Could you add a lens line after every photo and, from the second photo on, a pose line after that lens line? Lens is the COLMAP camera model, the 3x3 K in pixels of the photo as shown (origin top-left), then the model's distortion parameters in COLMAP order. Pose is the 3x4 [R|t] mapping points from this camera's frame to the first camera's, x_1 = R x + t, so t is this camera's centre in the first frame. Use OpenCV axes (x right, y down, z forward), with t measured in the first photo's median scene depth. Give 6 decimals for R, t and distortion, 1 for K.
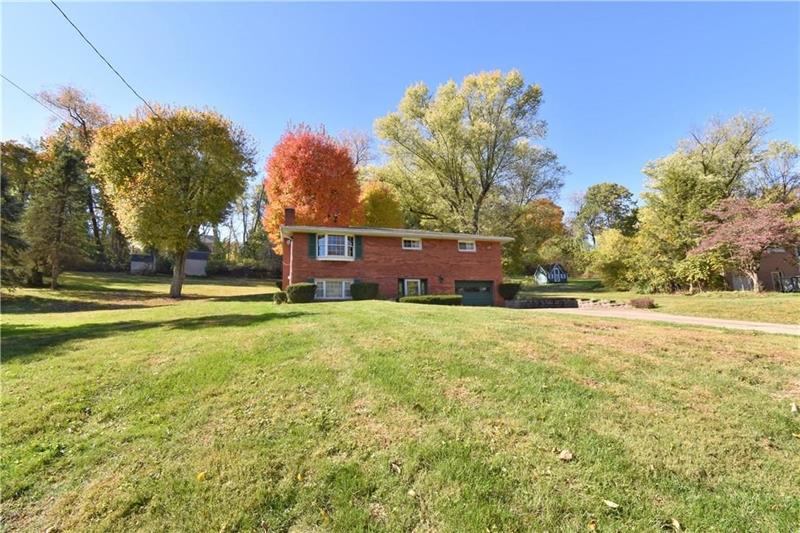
lens RADIAL K [[357.5, 0, 400.0], [0, 357.5, 266.5], [0, 0, 1]] dist [0.001700, -0.017146]
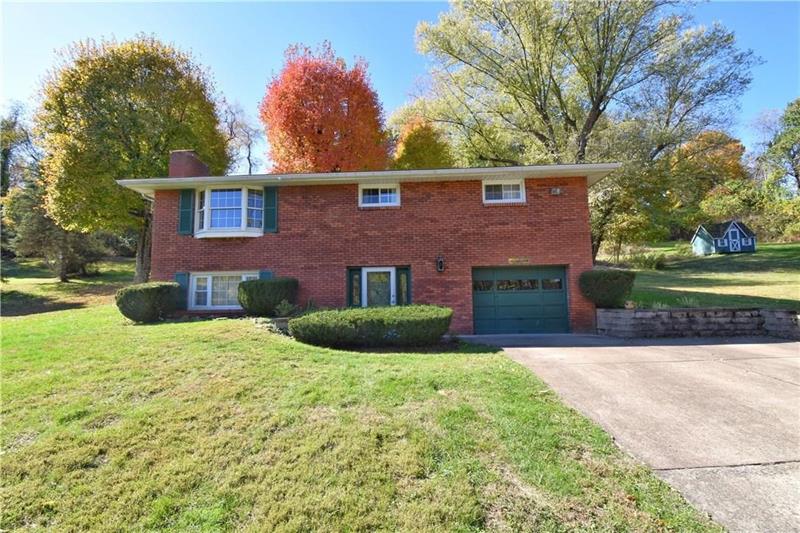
lens RADIAL K [[357.5, 0, 400.0], [0, 357.5, 266.5], [0, 0, 1]] dist [0.001700, -0.017146]
pose [[0.943354, -0.018306, -0.331282, 0.208738], [0.044672, 0.996393, 0.072149, 0.000006], [0.328766, -0.082861, 0.940769, 0.506271]]
